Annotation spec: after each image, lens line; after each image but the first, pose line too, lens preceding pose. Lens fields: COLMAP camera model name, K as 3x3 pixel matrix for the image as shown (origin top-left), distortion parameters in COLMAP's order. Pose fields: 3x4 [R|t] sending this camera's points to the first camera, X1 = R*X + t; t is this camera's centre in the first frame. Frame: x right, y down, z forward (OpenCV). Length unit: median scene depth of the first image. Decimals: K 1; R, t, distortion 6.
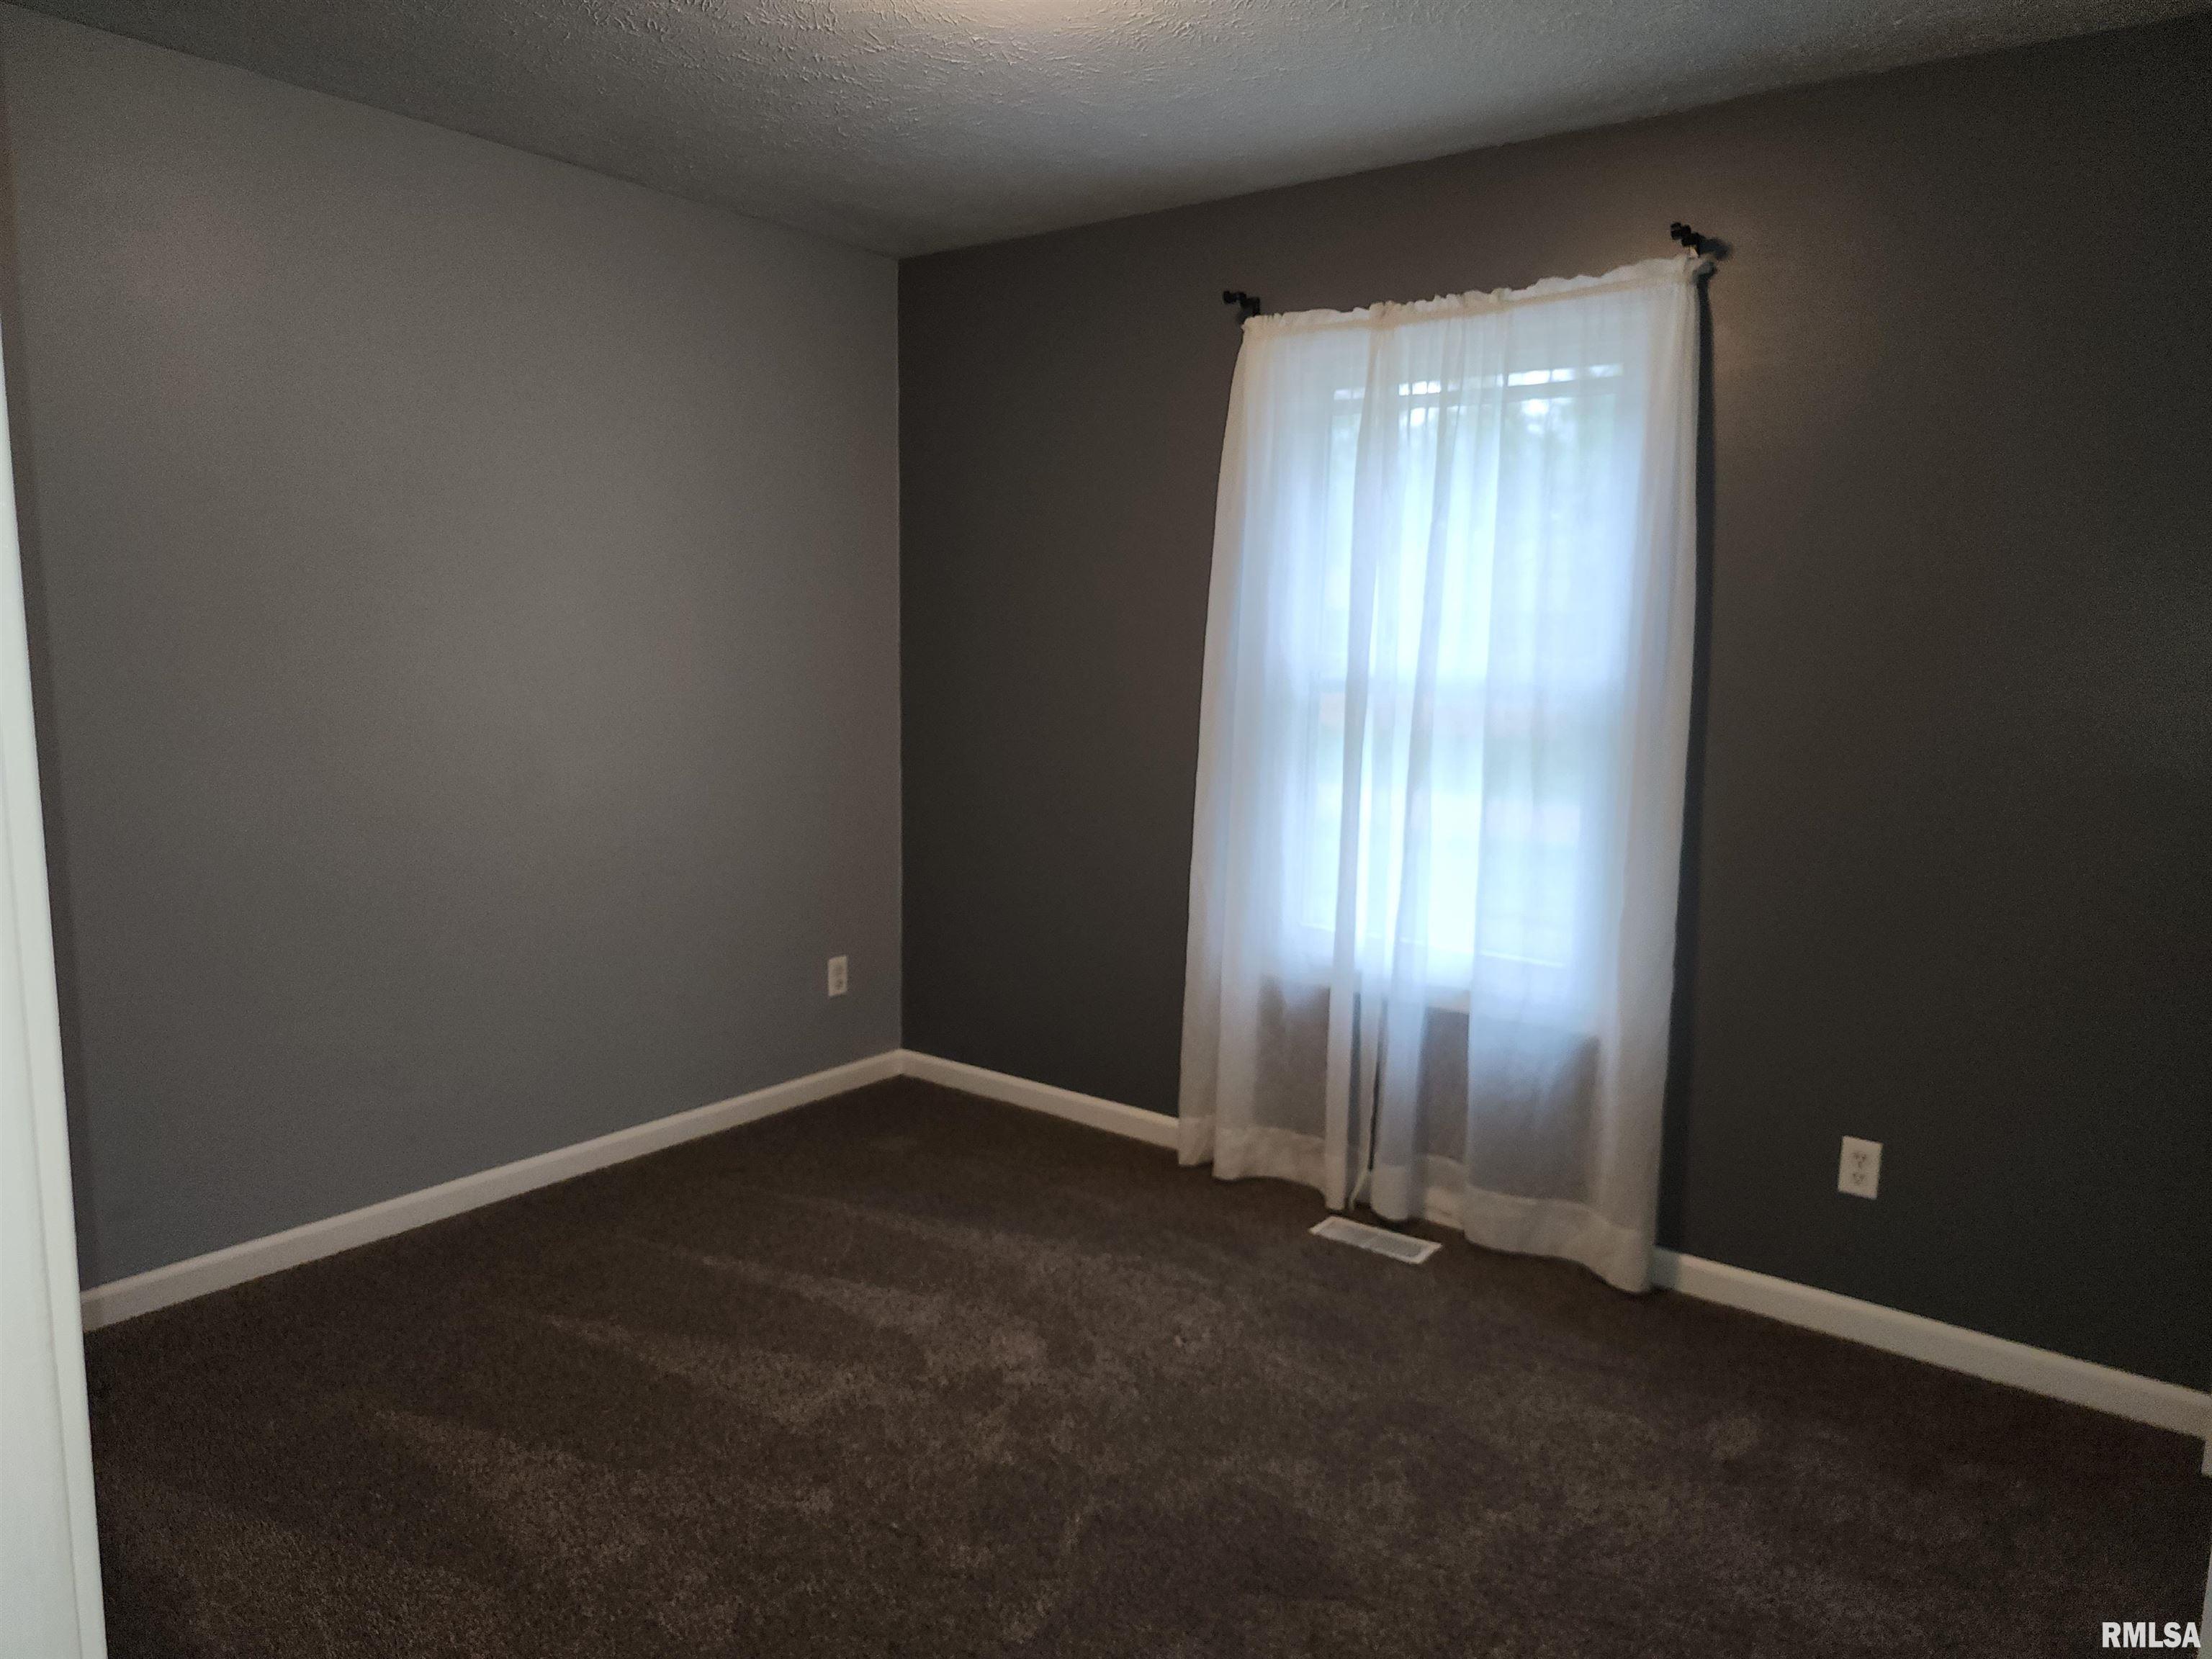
lens RADIAL K [[1518.2, 0, 1106.0], [0, 1518.2, 829.5], [0, 0, 1]] dist [0.071059, -0.003354]
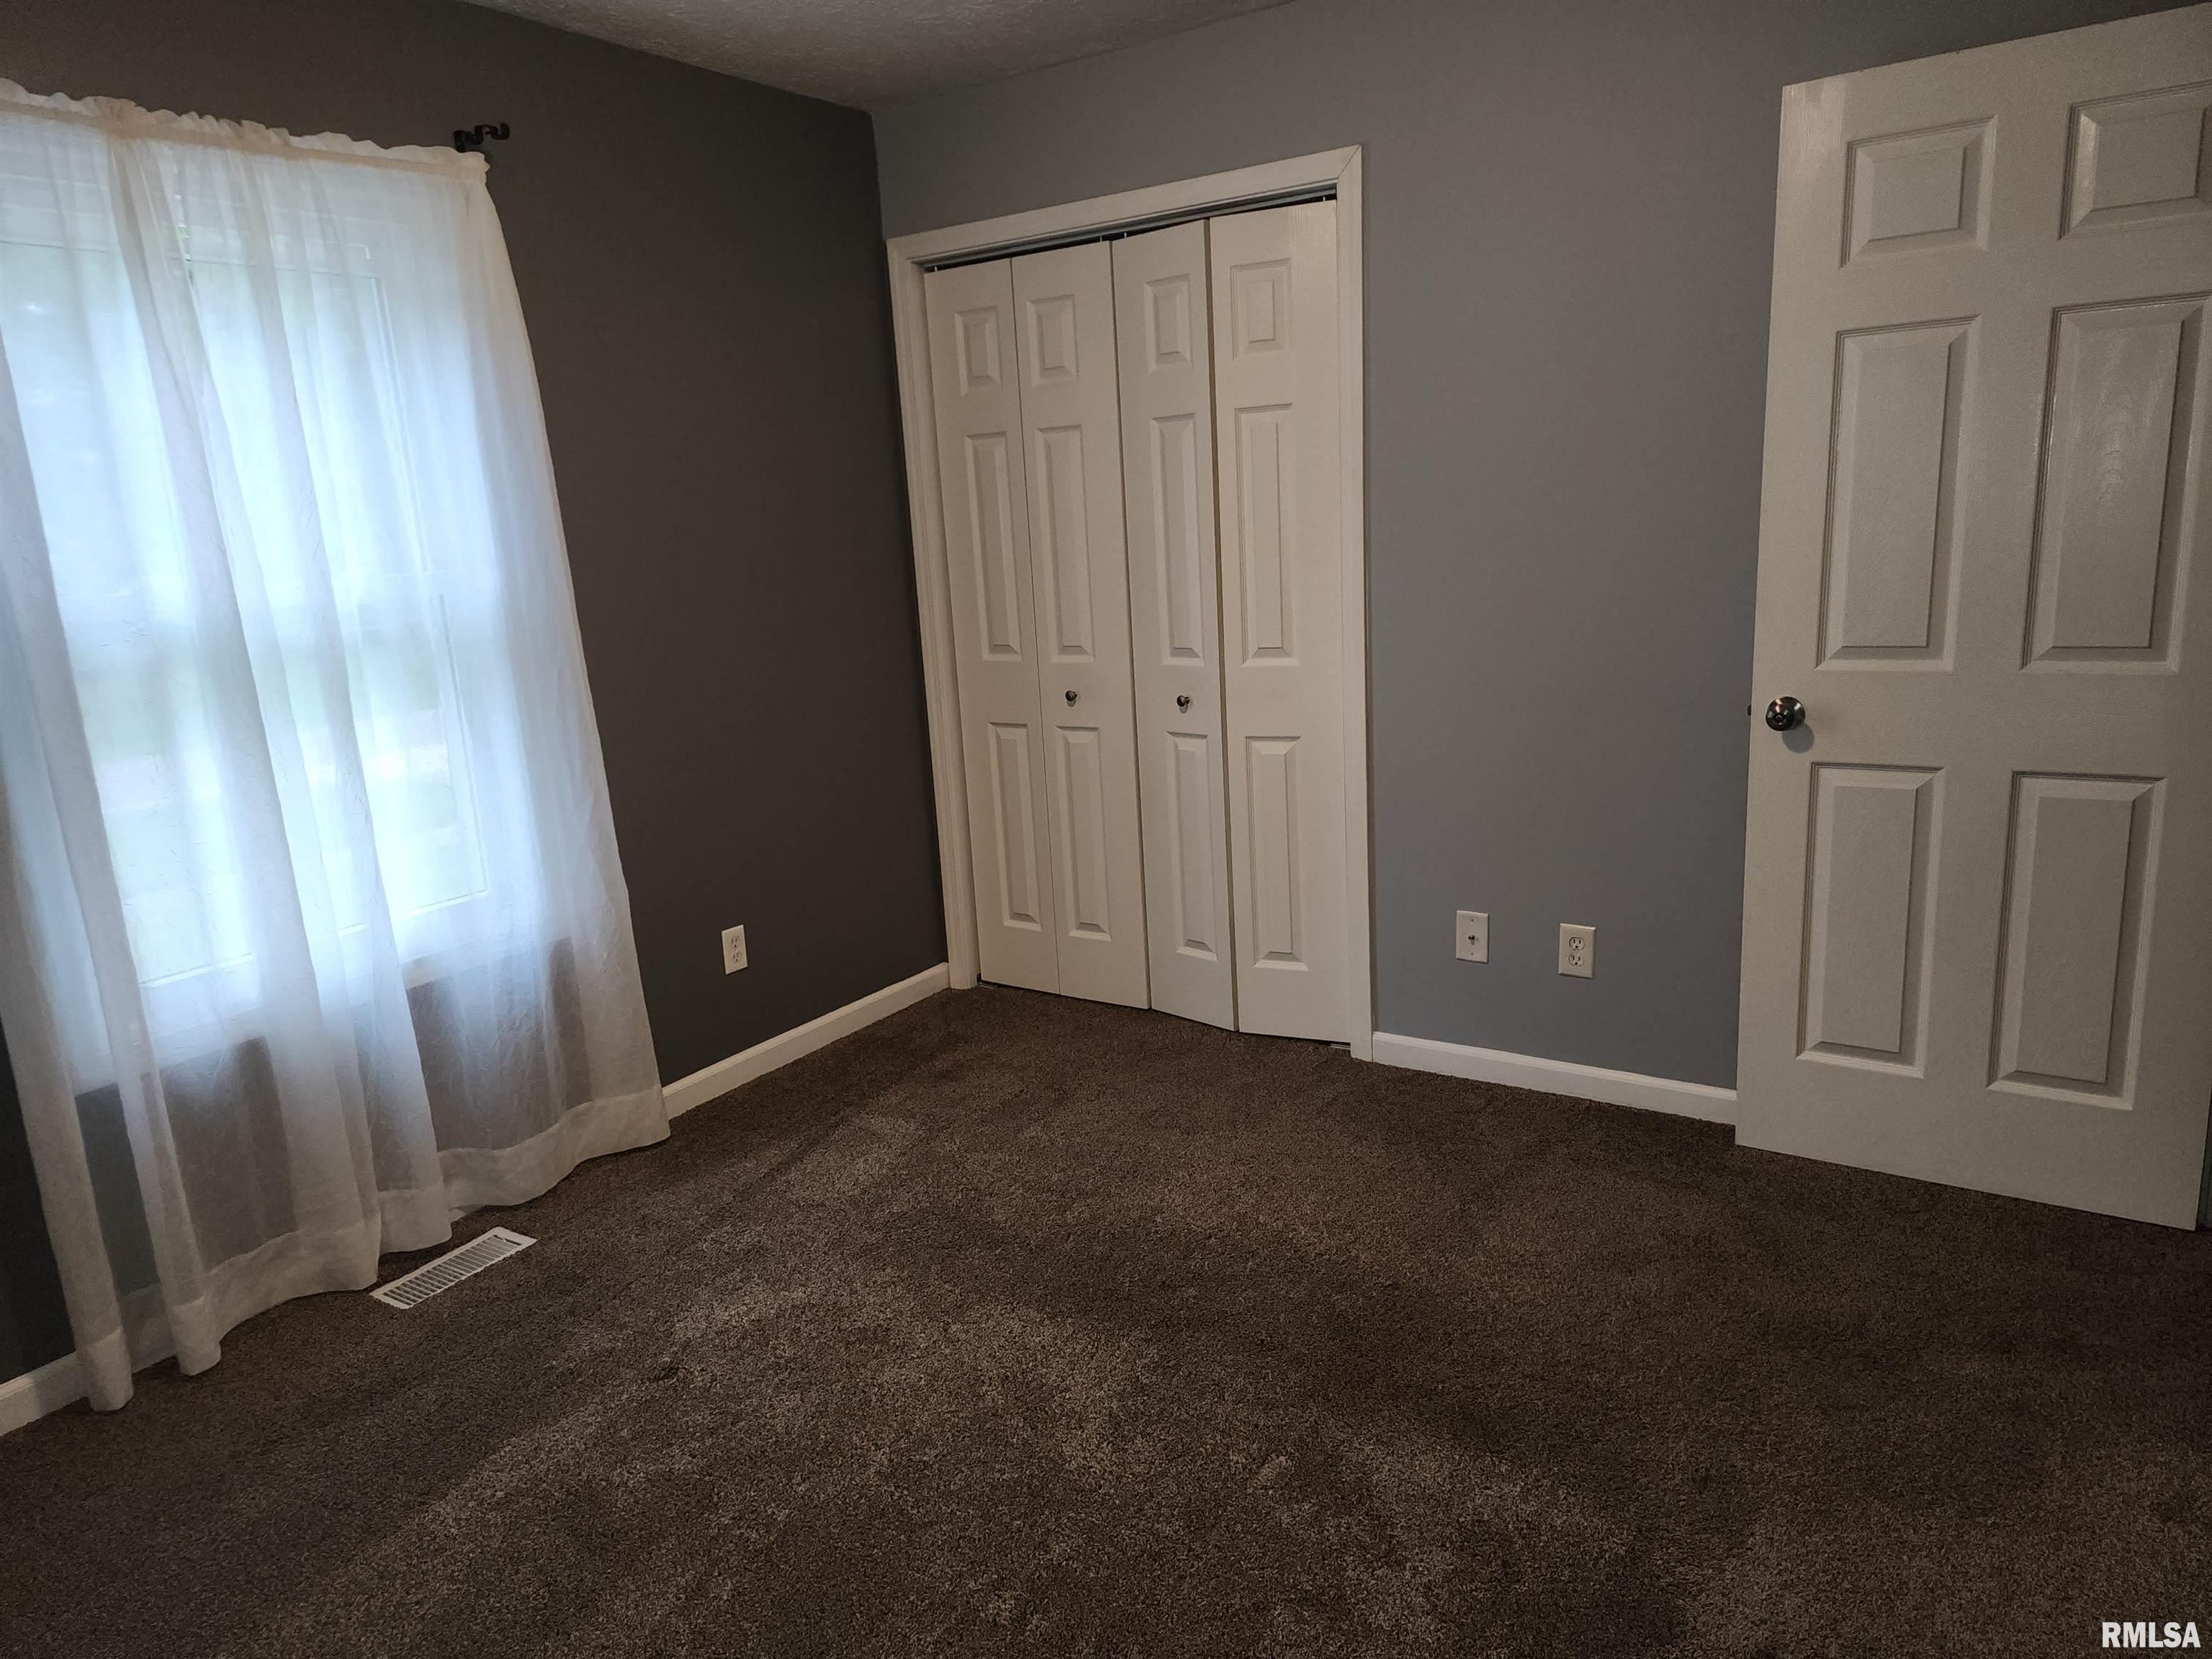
lens RADIAL K [[1518.2, 0, 1106.0], [0, 1518.2, 829.5], [0, 0, 1]] dist [0.071059, -0.003354]
pose [[-0.061475, -0.237768, 0.969375, -0.650084], [0.196977, 0.949221, 0.245316, -0.108264], [-0.978479, 0.206025, -0.011519, 0.624647]]
